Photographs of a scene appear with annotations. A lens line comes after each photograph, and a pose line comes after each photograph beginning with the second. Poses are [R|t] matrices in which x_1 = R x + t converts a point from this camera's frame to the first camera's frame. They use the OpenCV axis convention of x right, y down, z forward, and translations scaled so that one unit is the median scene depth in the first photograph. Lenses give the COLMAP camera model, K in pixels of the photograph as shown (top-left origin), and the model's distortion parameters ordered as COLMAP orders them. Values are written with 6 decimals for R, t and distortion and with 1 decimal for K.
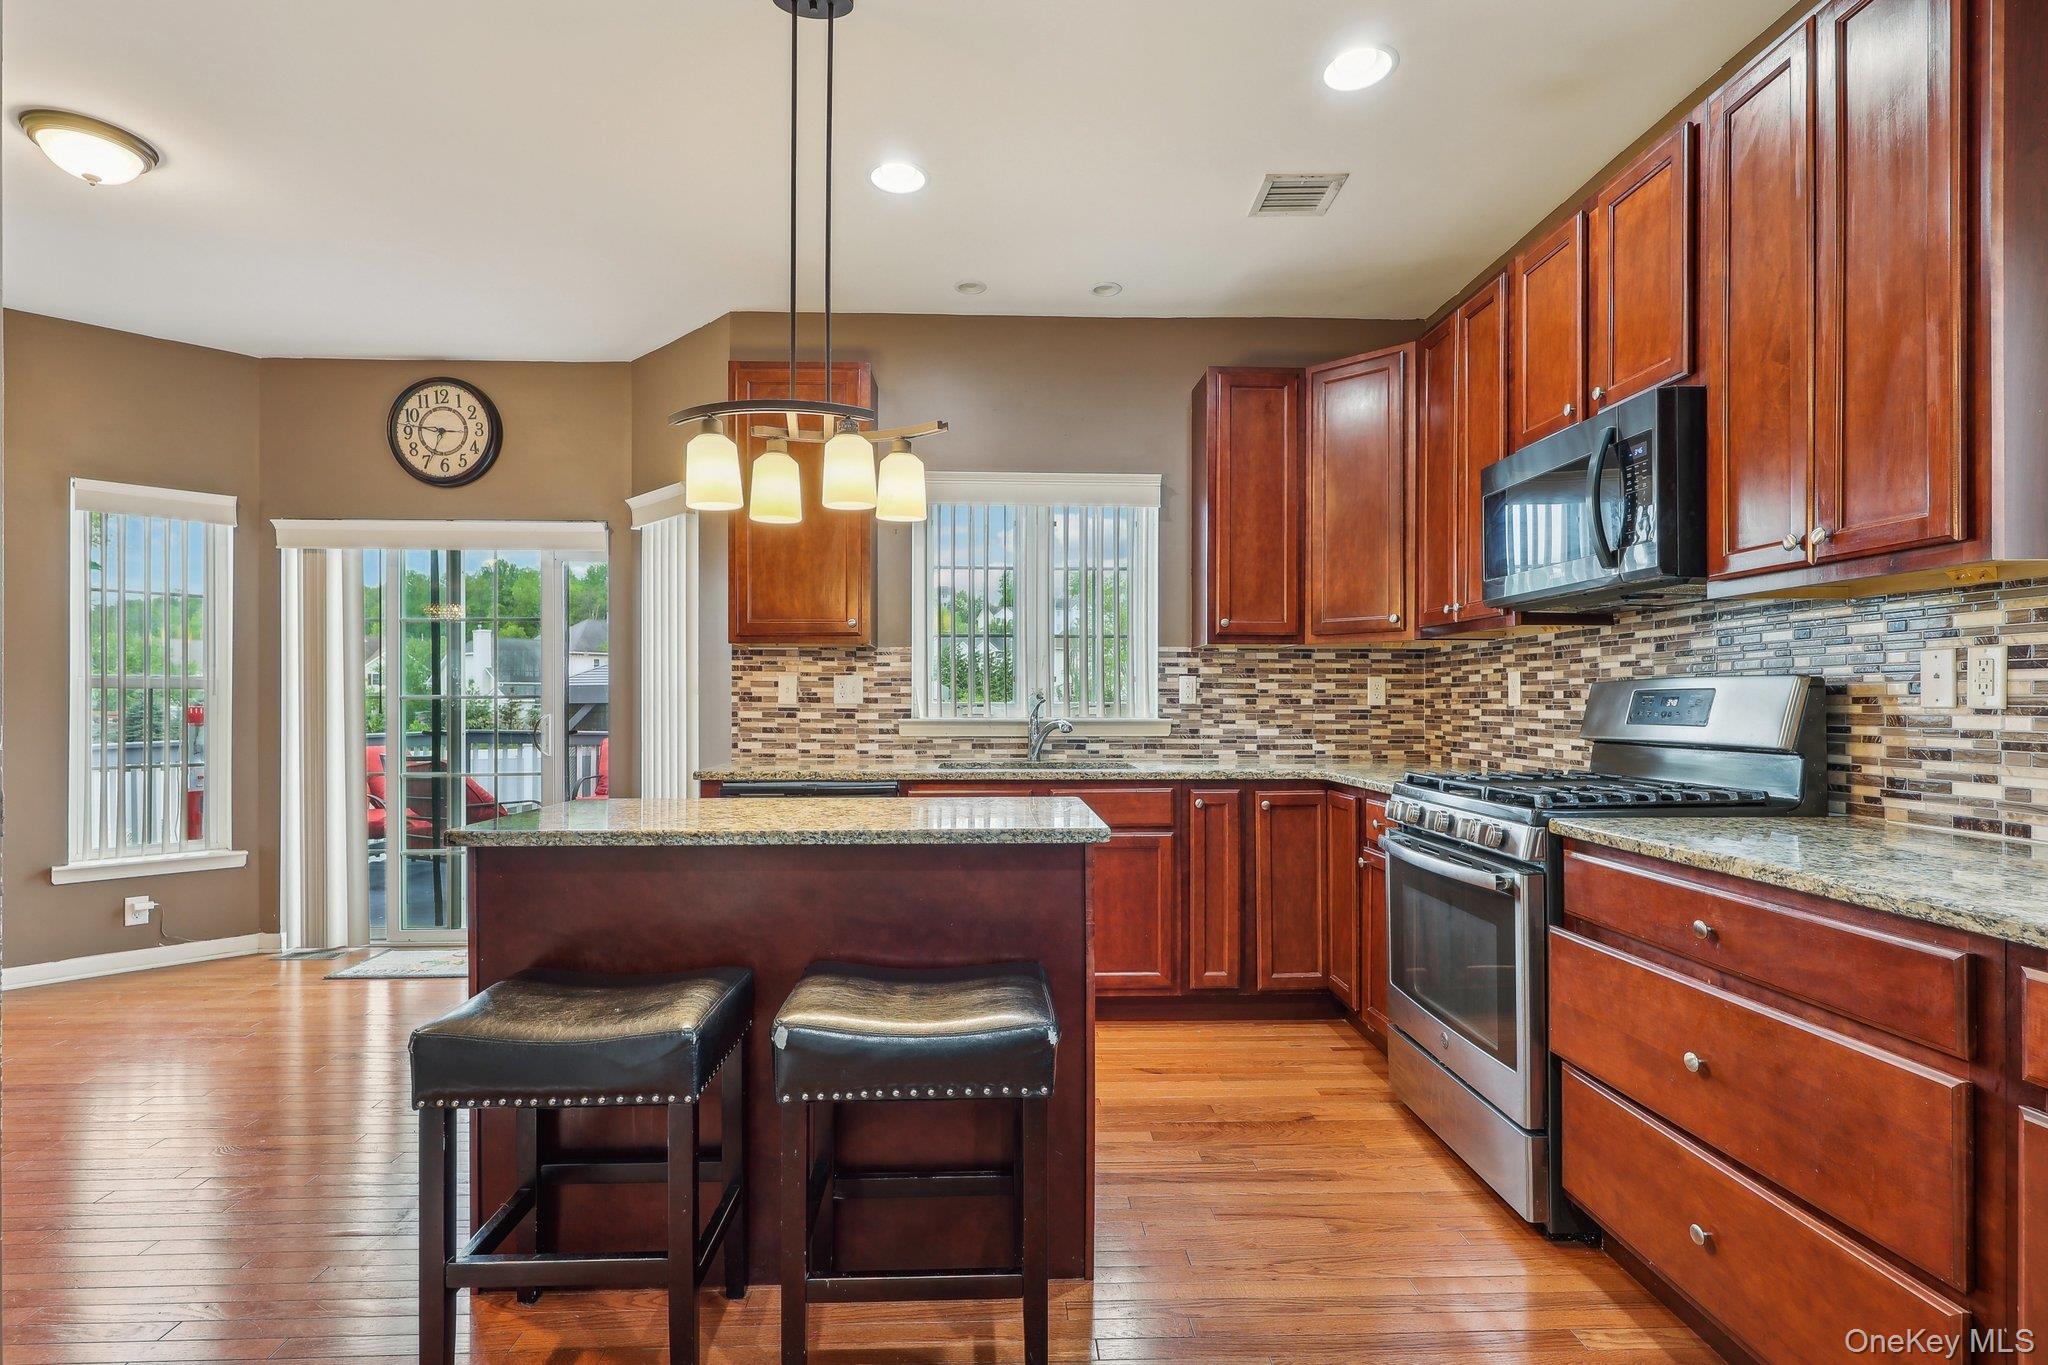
lens RADIAL K [[1001.2, 0, 1025.5], [0, 1001.2, 698.8], [0, 0, 1]] dist [-0.002011, -0.000027]
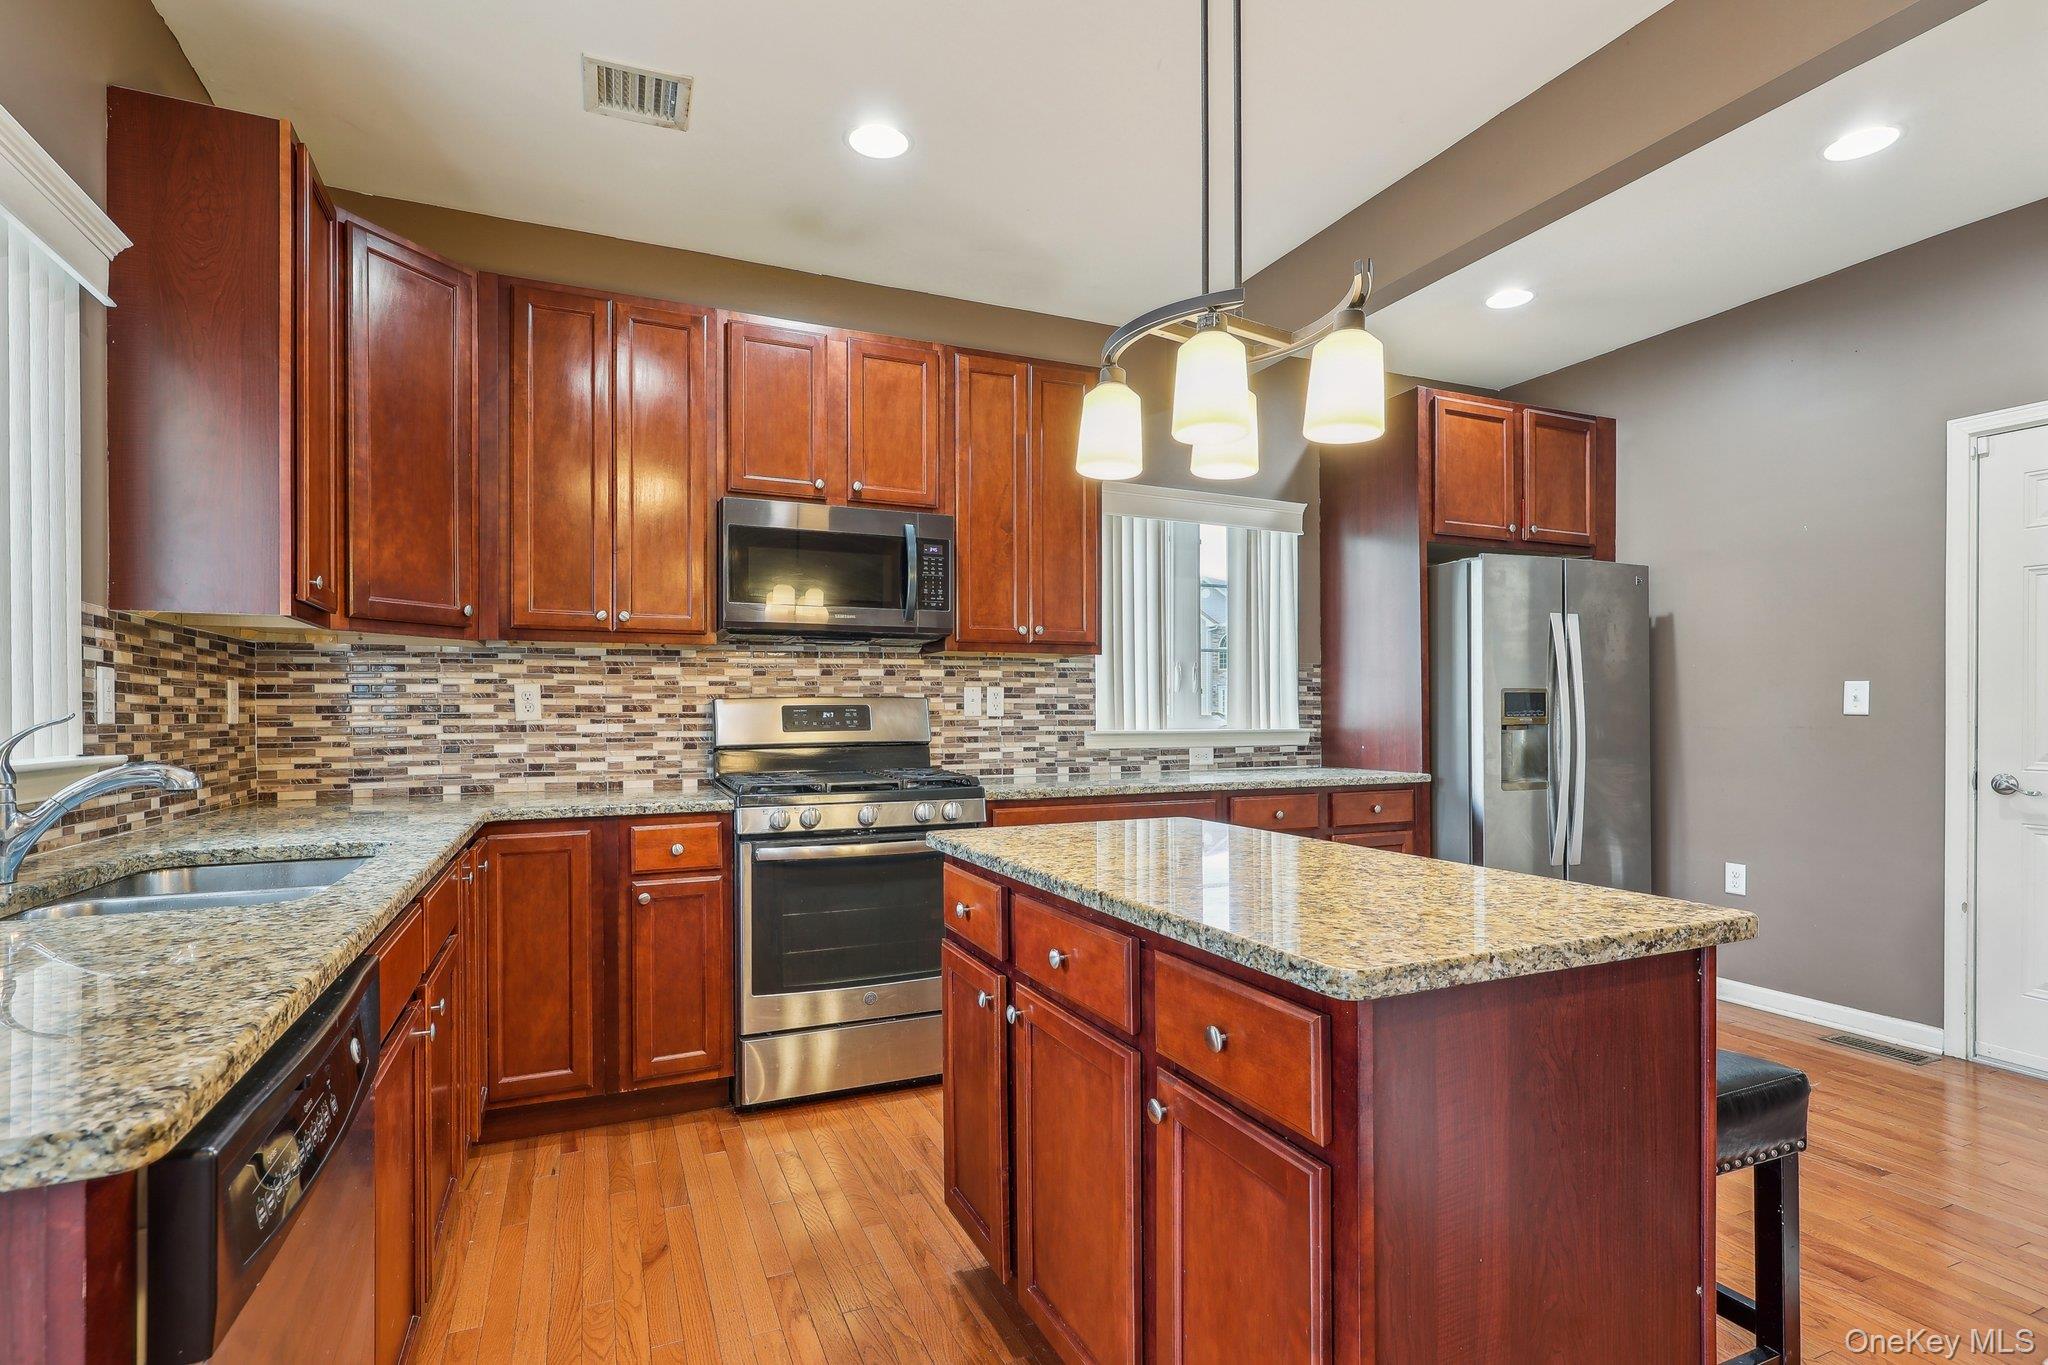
lens RADIAL K [[1001.2, 0, 1029.3], [0, 1001.2, 706.6], [0, 0, 1]] dist [-0.002011, -0.000027]
pose [[-0.376609, 0.006621, 0.926349, -0.507237], [0.003430, 0.999978, -0.005753, 0.000946], [-0.926366, 0.001010, -0.376623, 0.853160]]
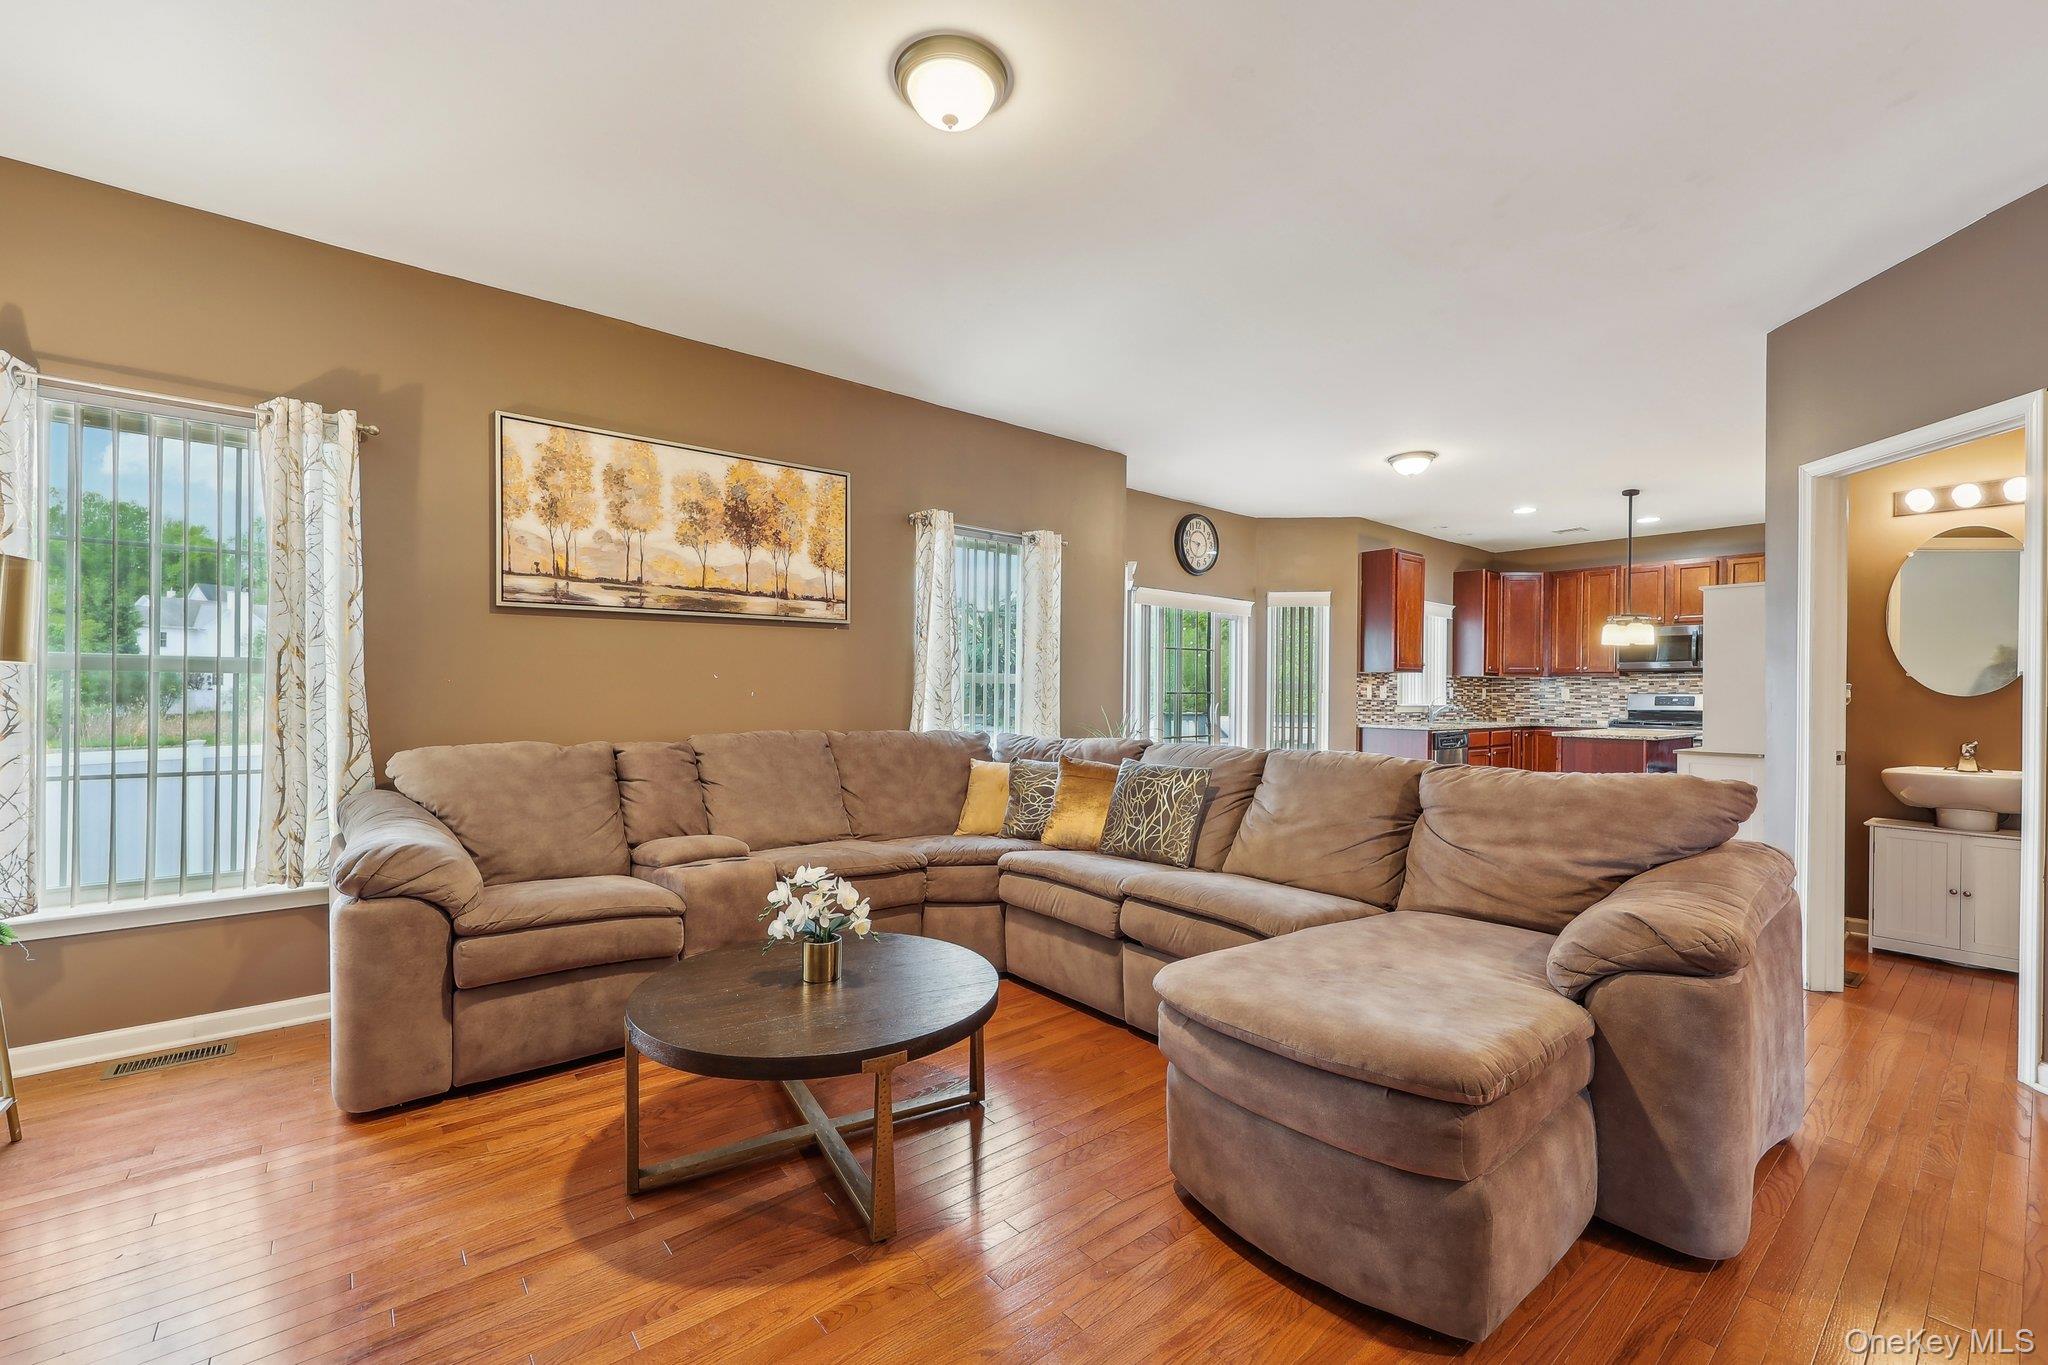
lens RADIAL K [[821.1, 0, 1032.8], [0, 821.1, 689.7], [0, 0, 1]] dist [-0.001192, 0.000109]
pose [[0.794024, 0.009136, 0.607818, -2.112247], [-0.009856, 0.999949, -0.002155, -0.002236], [-0.607807, -0.004279, 0.794074, 0.015809]]
